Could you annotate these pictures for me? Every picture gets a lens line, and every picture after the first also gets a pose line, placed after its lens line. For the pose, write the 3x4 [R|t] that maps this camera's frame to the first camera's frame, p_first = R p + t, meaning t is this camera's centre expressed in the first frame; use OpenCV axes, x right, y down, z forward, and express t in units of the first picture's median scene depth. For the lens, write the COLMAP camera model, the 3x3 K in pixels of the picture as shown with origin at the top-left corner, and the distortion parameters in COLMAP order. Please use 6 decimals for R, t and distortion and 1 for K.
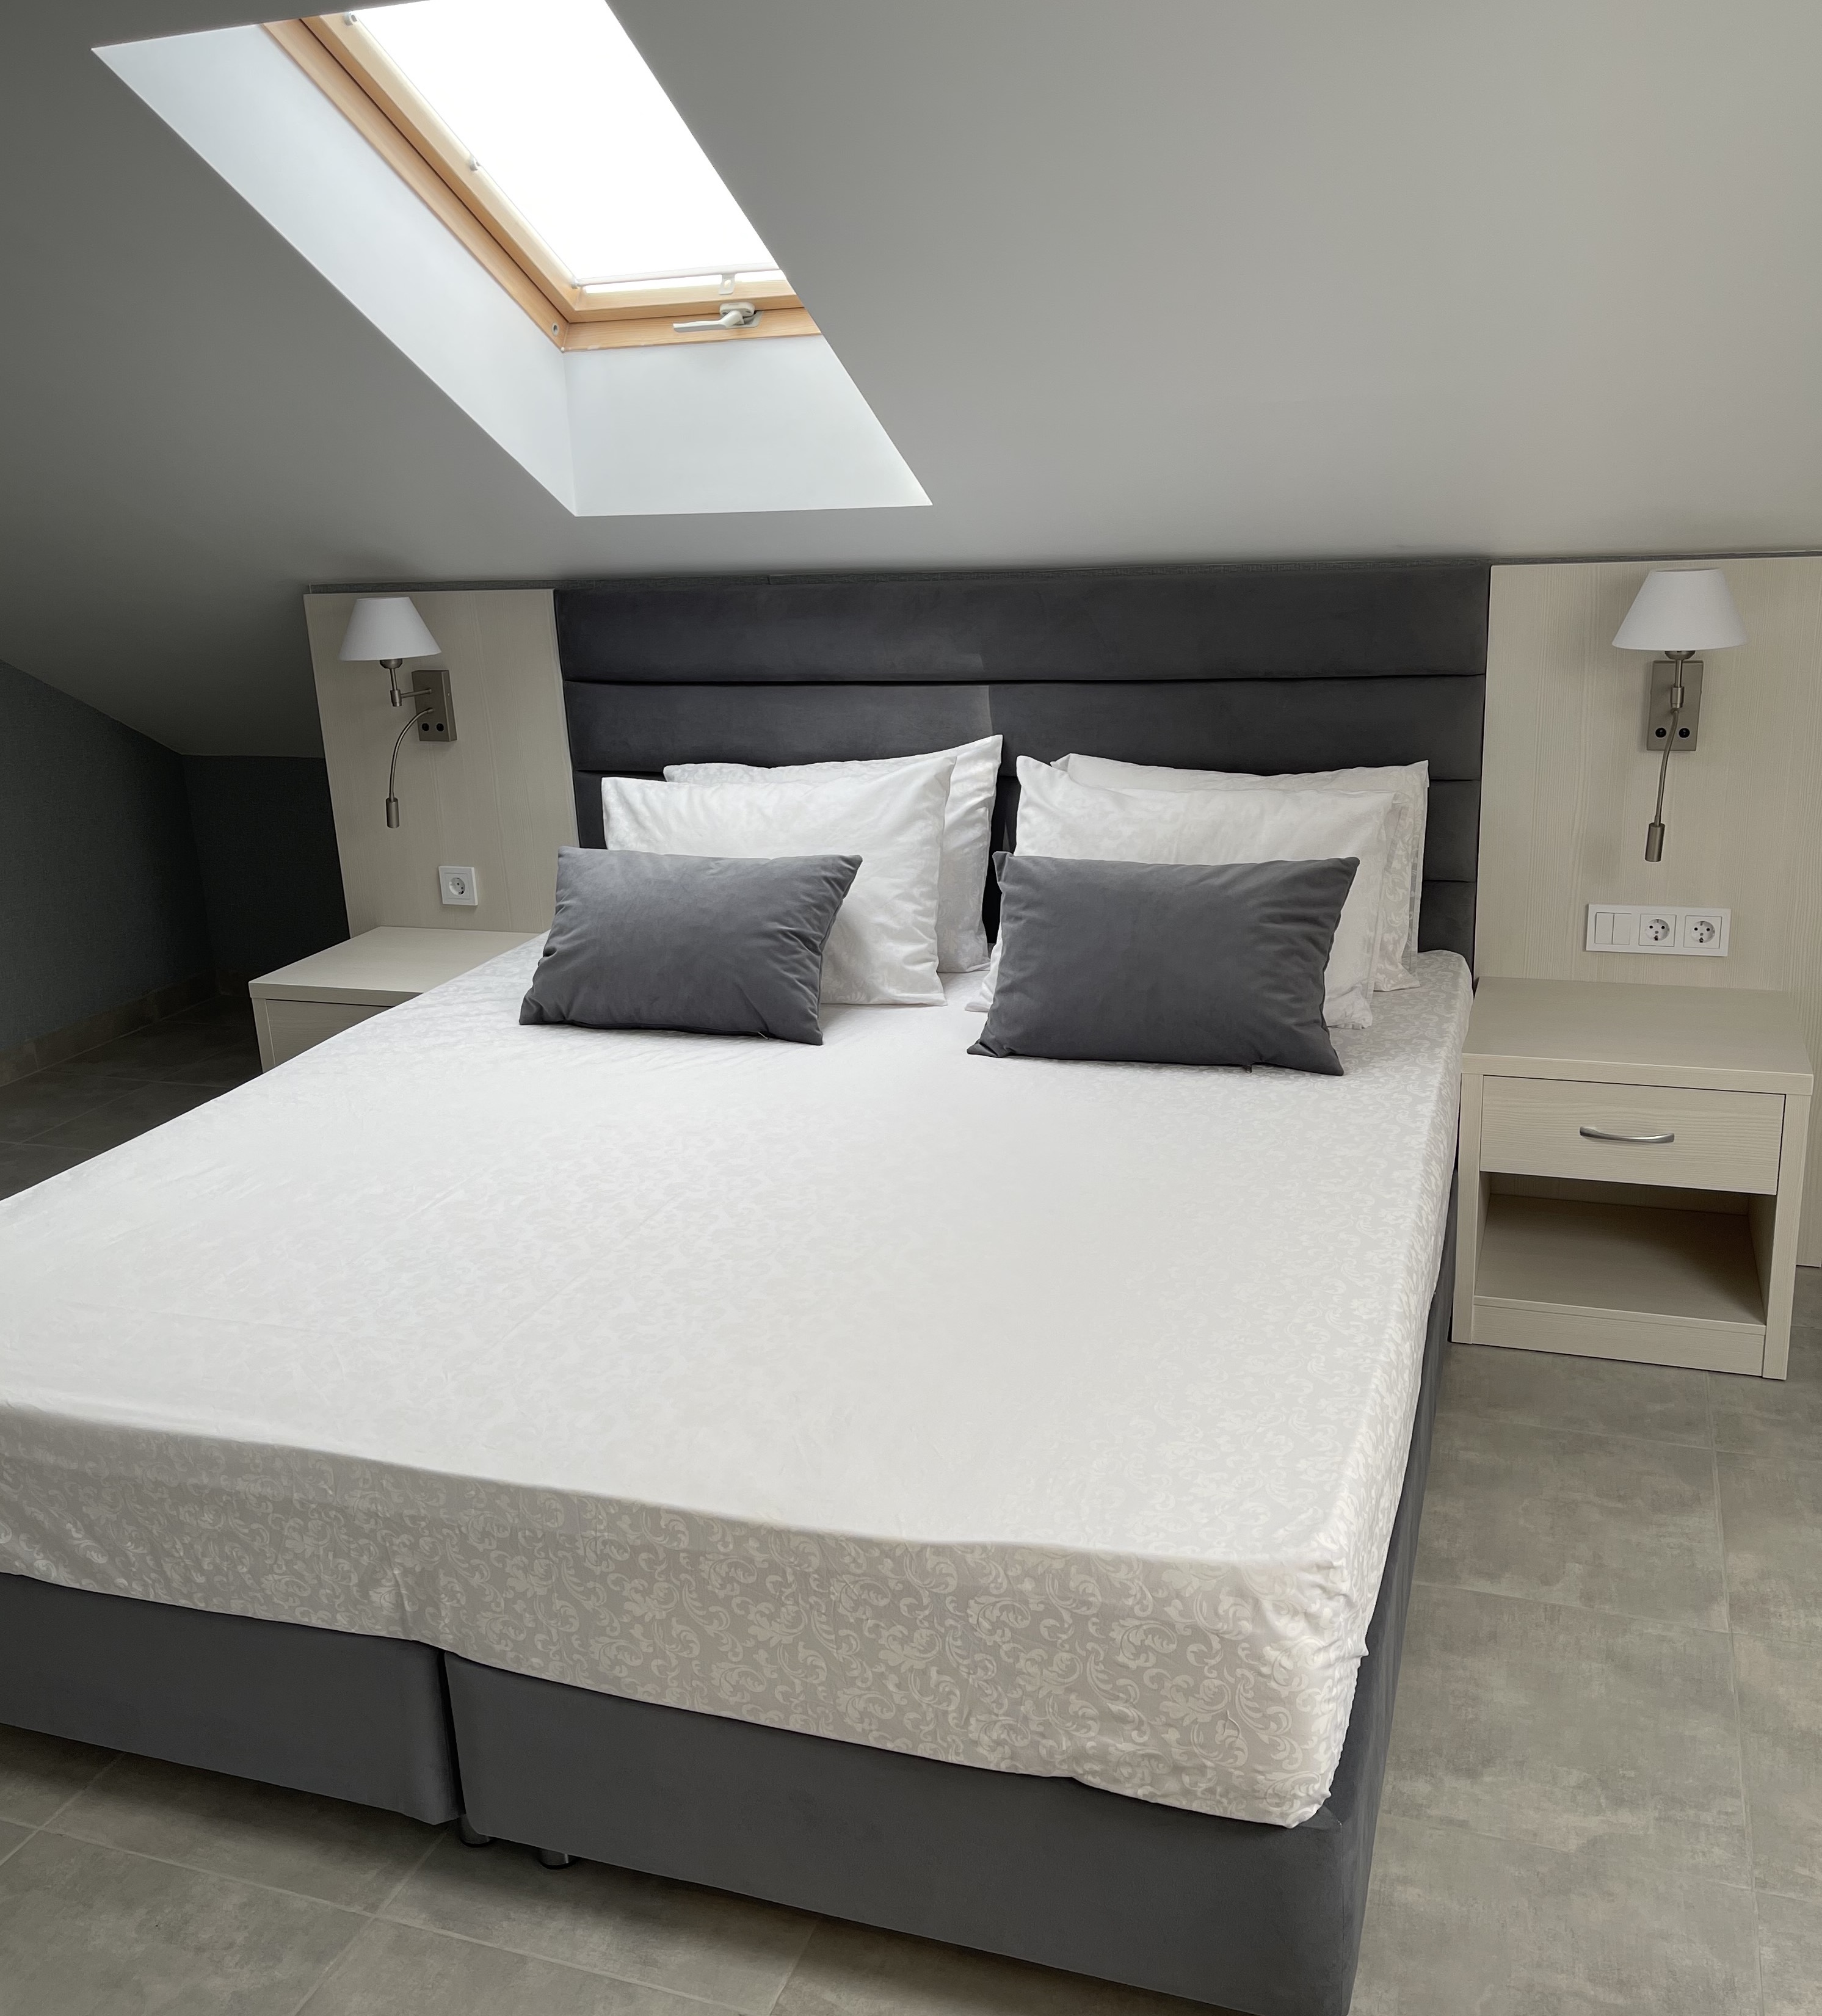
lens RADIAL K [[1836.9, 0, 911.0], [0, 1836.9, 1008.0], [0, 0, 1]] dist [0.007189, 0.000503]
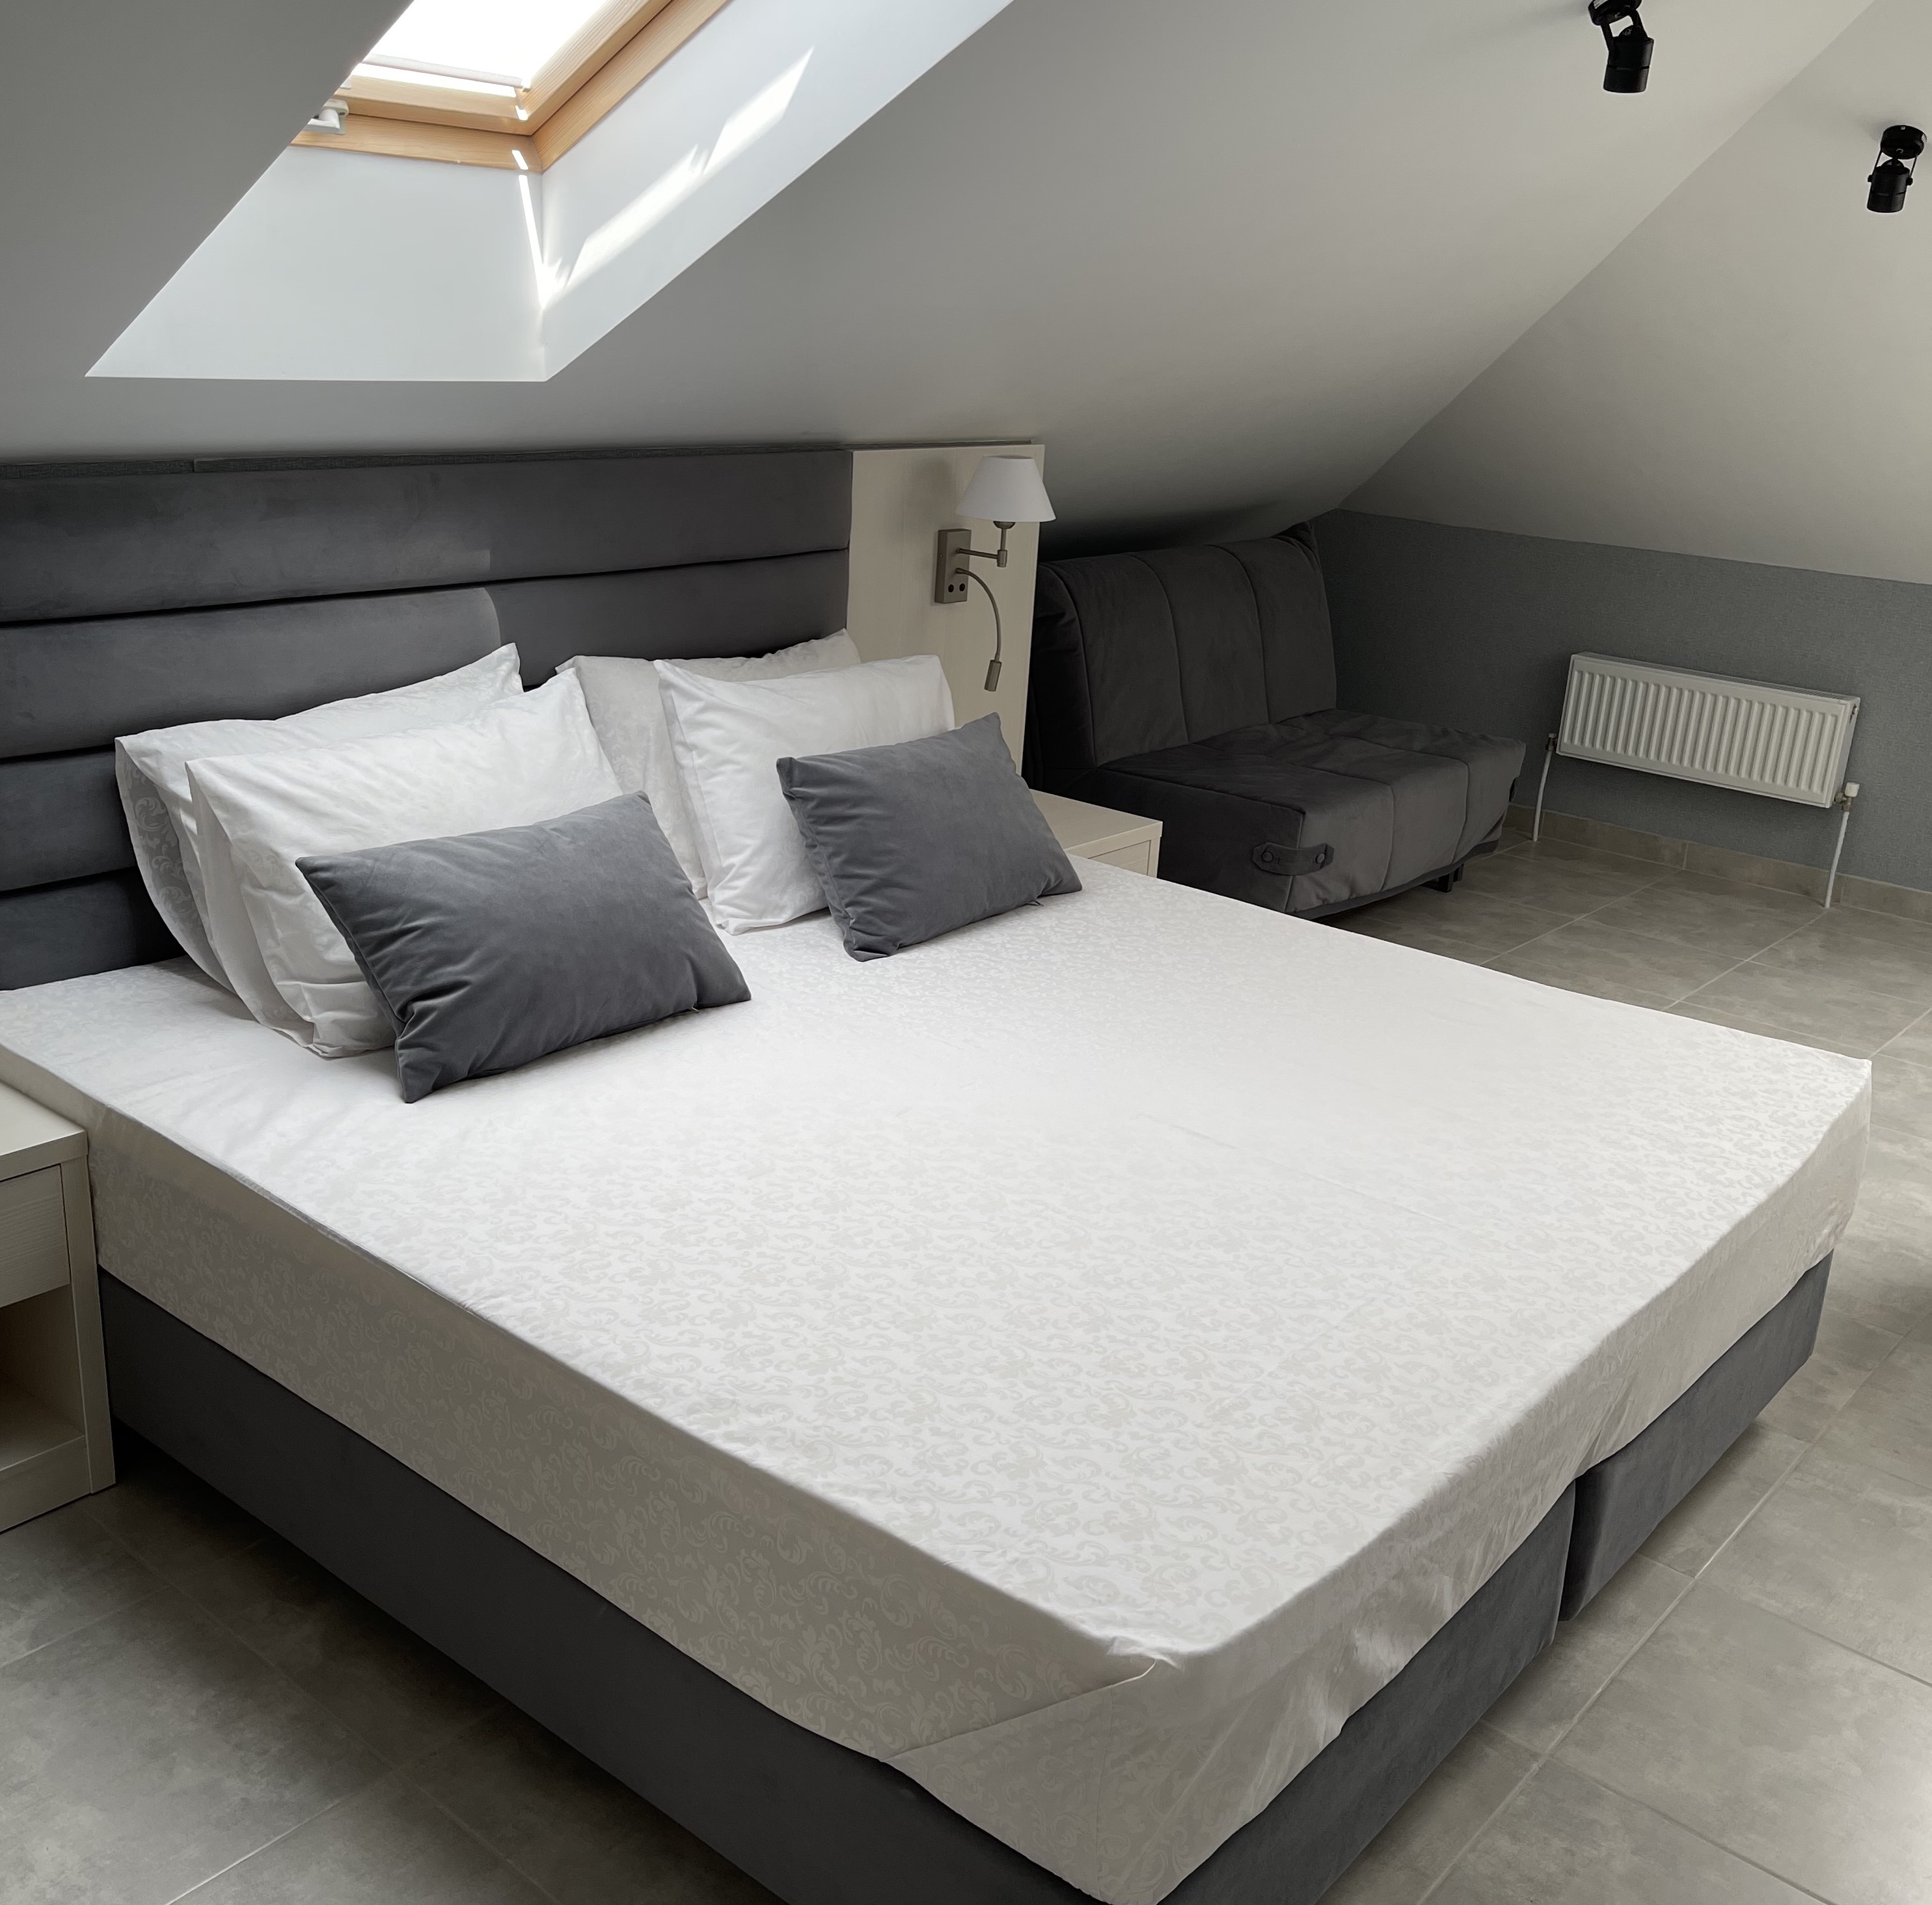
lens RADIAL K [[1959.1, 0, 966.0], [0, 1959.1, 952.5], [0, 0, 1]] dist [0.048695, 0.021510]
pose [[0.354131, -0.236898, 0.904693, -0.811756], [0.203346, 0.963744, 0.172764, -0.135615], [-0.912821, 0.122785, 0.389464, 0.495497]]
